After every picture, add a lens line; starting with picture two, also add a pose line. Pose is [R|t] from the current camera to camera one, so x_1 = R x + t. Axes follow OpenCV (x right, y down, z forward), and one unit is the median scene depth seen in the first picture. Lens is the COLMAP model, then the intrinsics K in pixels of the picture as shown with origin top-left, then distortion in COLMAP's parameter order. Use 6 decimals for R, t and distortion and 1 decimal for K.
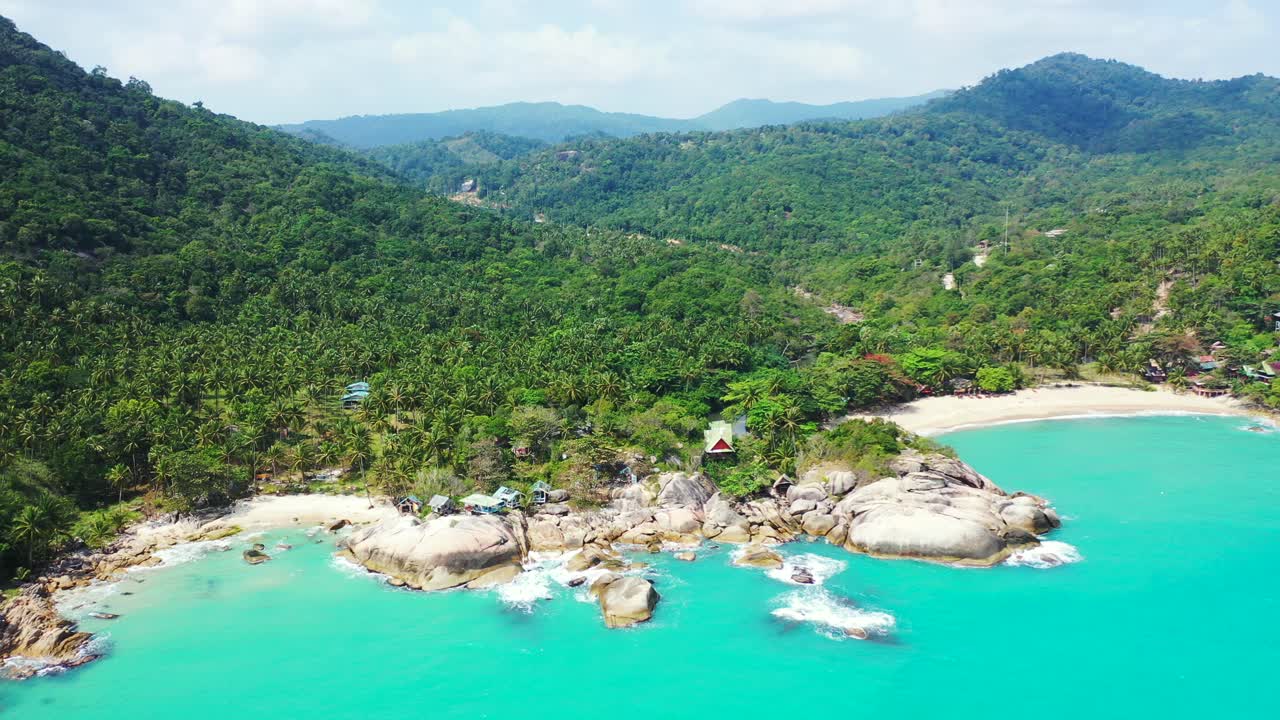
lens RADIAL K [[960.1, 0, 637.4], [0, 960.1, 357.7], [0, 0, 1]] dist [-0.000049, -0.004688]
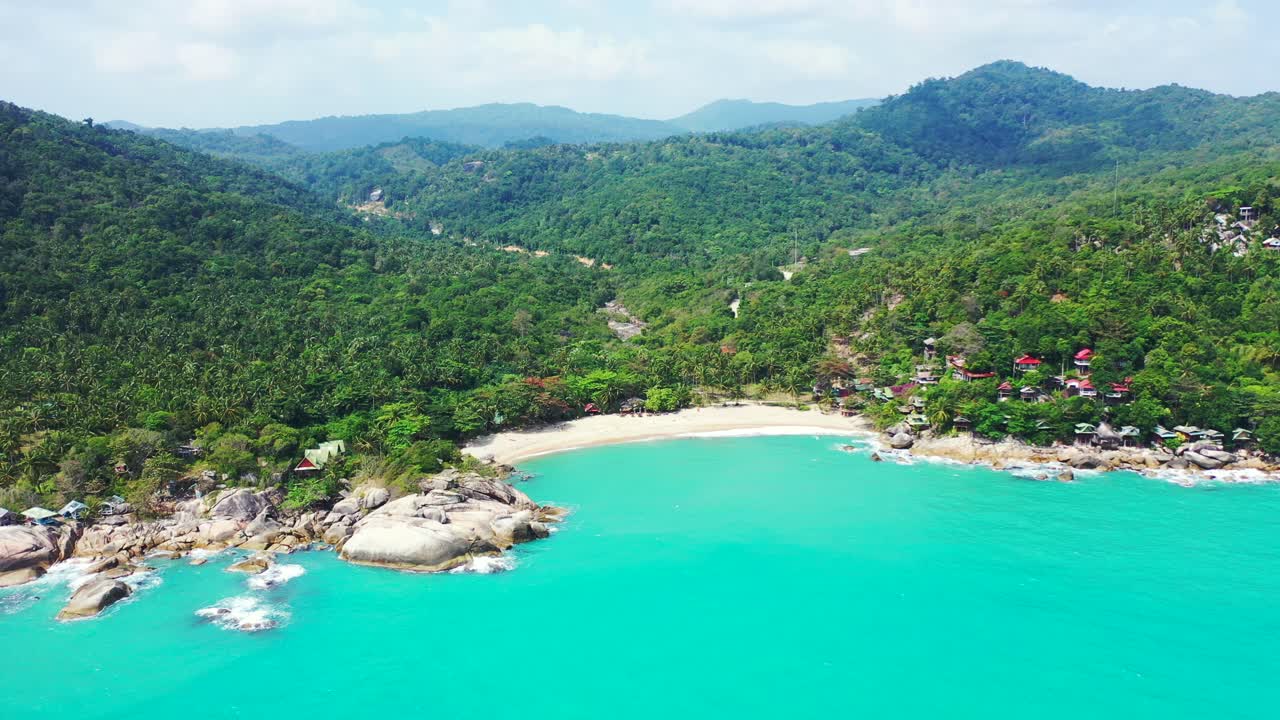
lens RADIAL K [[960.1, 0, 642.0], [0, 960.1, 362.2], [0, 0, 1]] dist [-0.000049, -0.004688]
pose [[0.999983, 0.003366, -0.004760, 0.206938], [-0.003325, 0.999957, 0.008622, -0.017156], [0.004789, -0.008607, 0.999951, -0.059024]]
